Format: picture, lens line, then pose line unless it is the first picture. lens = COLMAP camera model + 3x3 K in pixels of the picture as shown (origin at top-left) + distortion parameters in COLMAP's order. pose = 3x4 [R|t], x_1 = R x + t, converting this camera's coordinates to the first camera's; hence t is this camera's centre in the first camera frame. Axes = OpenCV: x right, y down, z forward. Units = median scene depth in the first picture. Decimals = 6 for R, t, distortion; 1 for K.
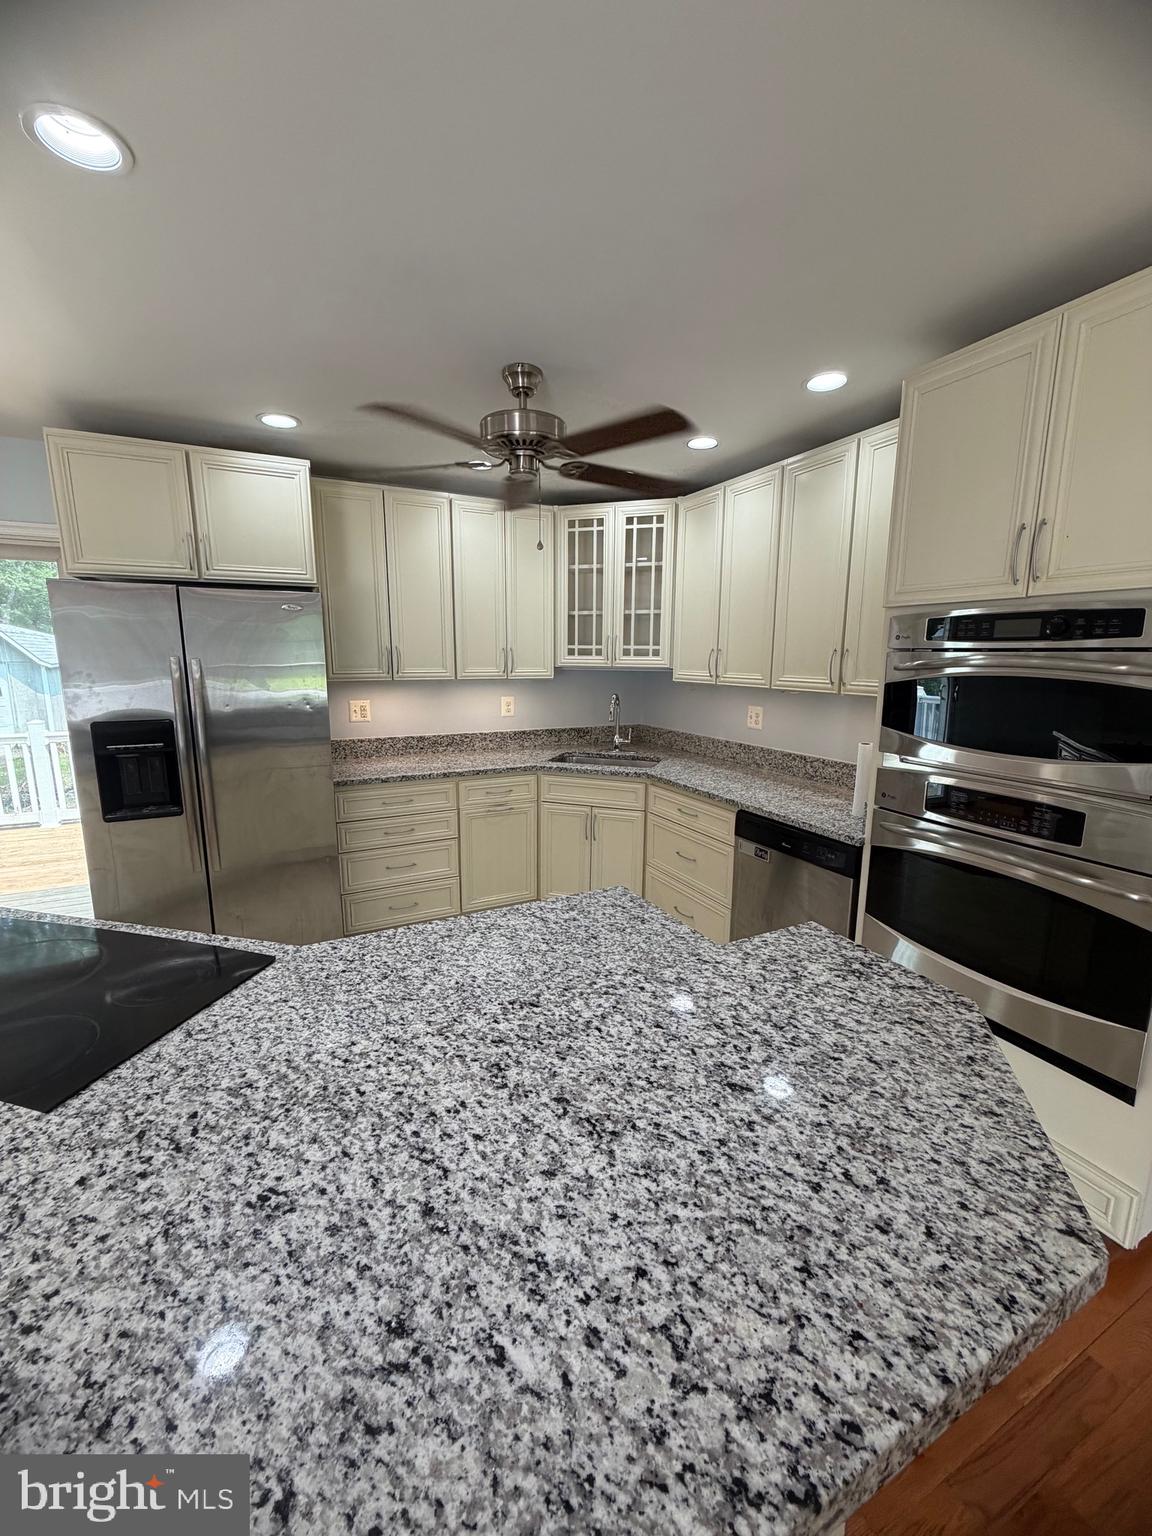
lens RADIAL K [[614.5, 0, 576.0], [0, 614.5, 768.0], [0, 0, 1]] dist [0.002749, -0.000135]
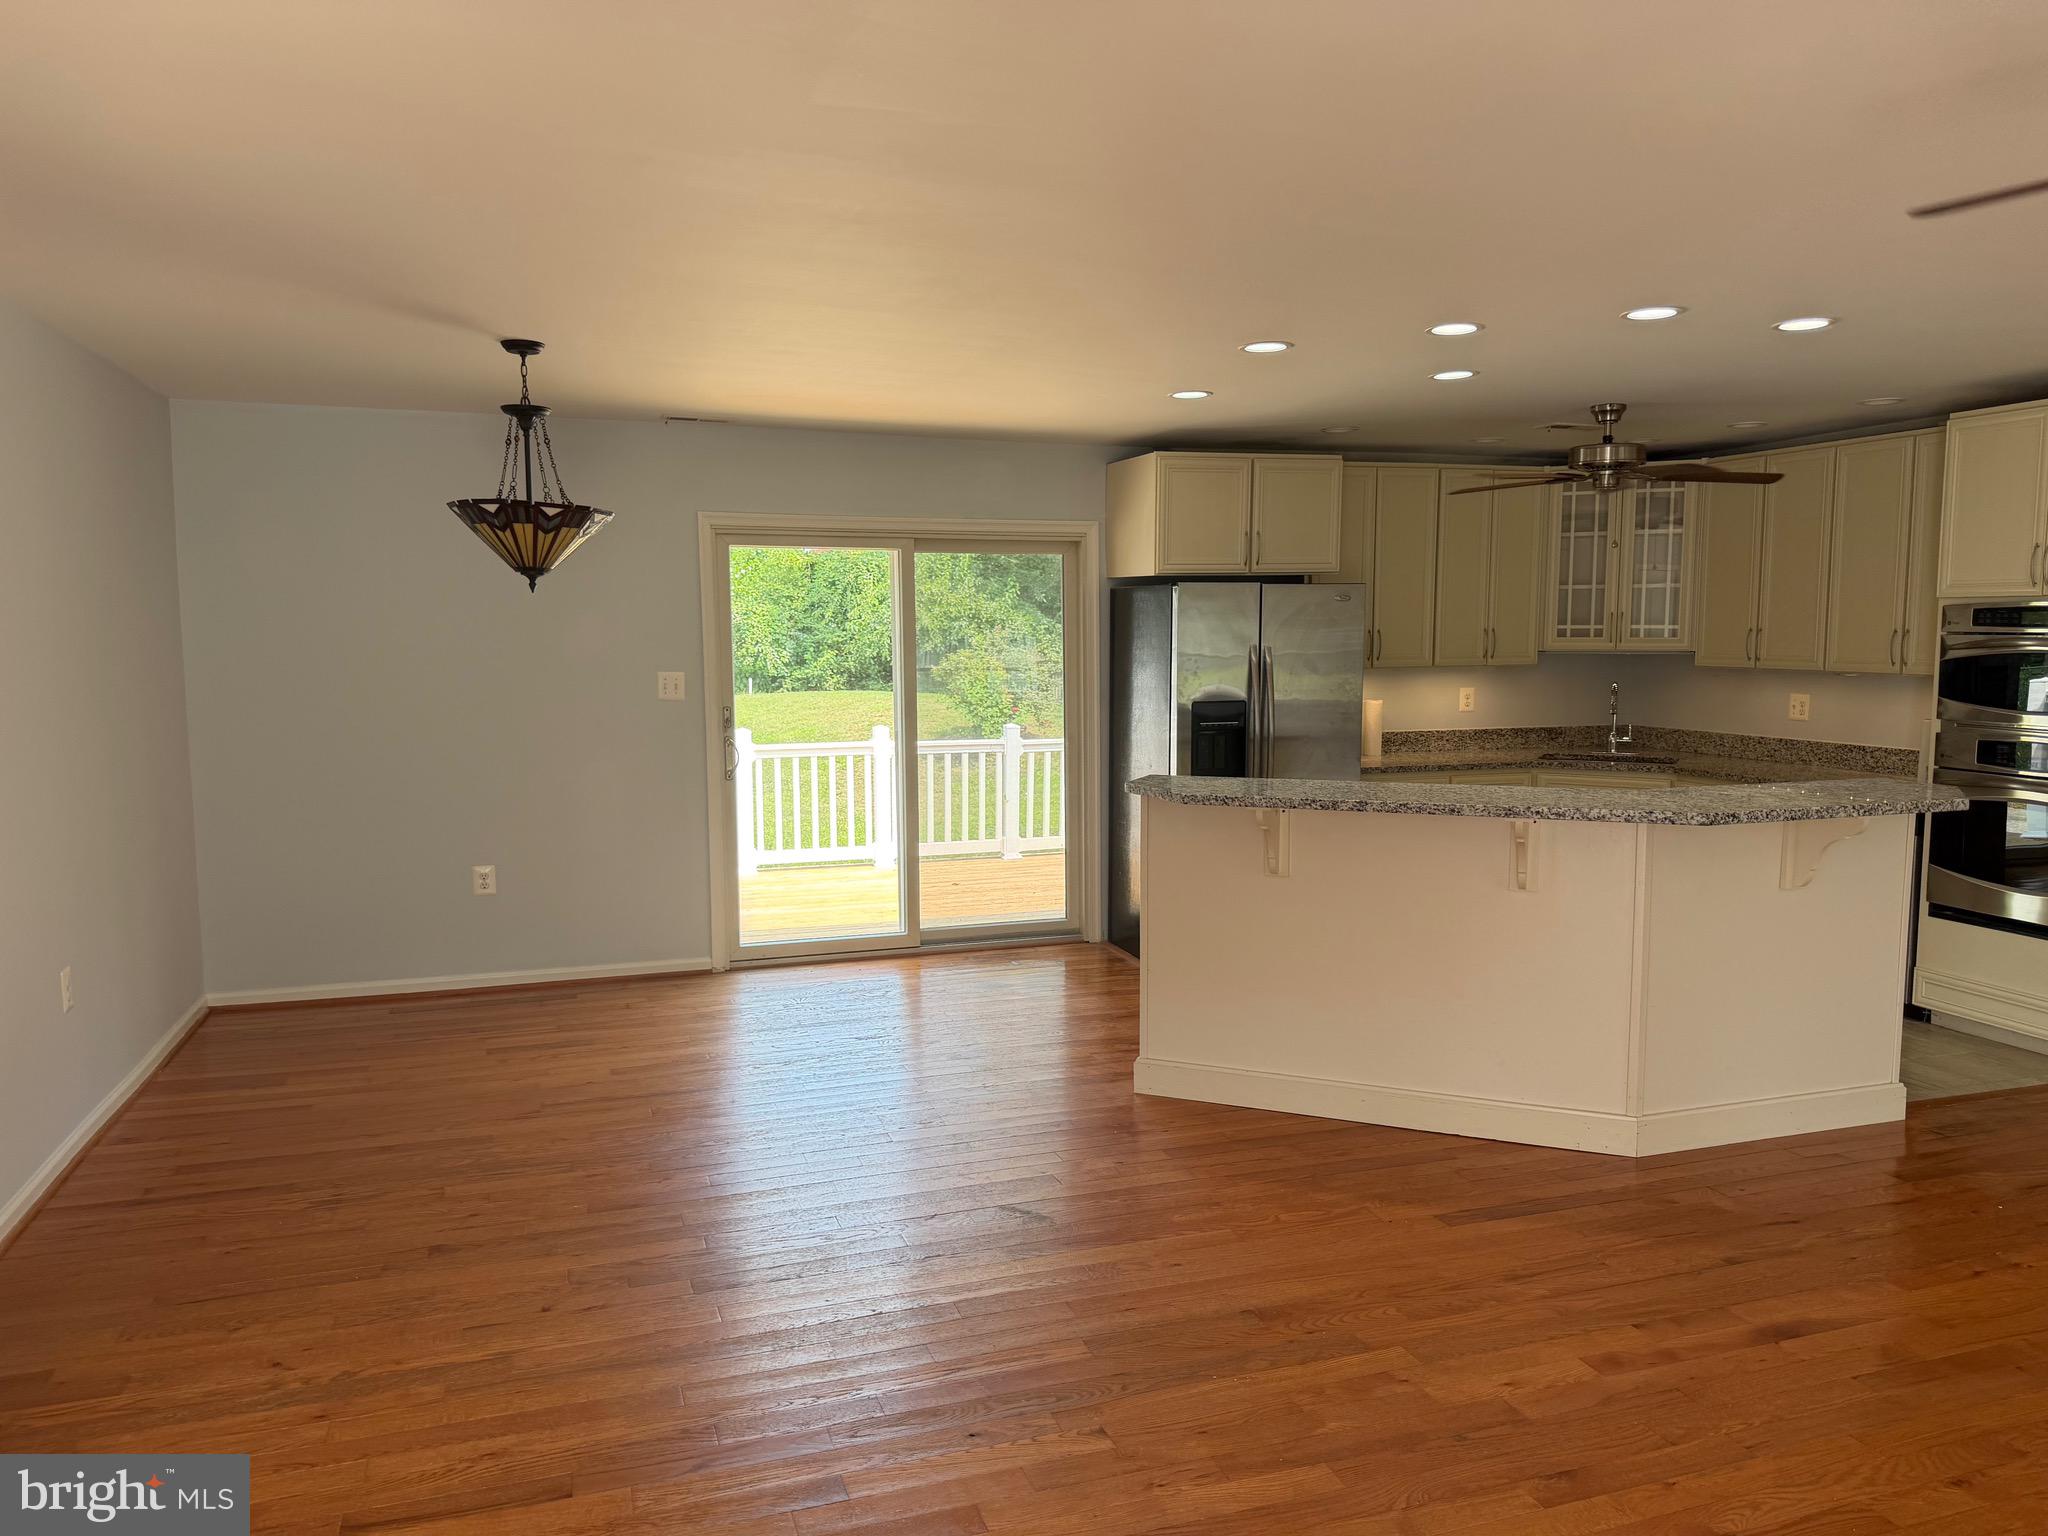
lens RADIAL K [[1445.7, 0, 1034.9], [0, 1445.7, 783.5], [0, 0, 1]] dist [0.094230, -0.146204]
pose [[0.989556, 0.005092, -0.144058, -0.681671], [-0.015726, 0.997224, -0.072776, 0.276046], [0.143288, 0.074281, 0.986890, -1.690432]]
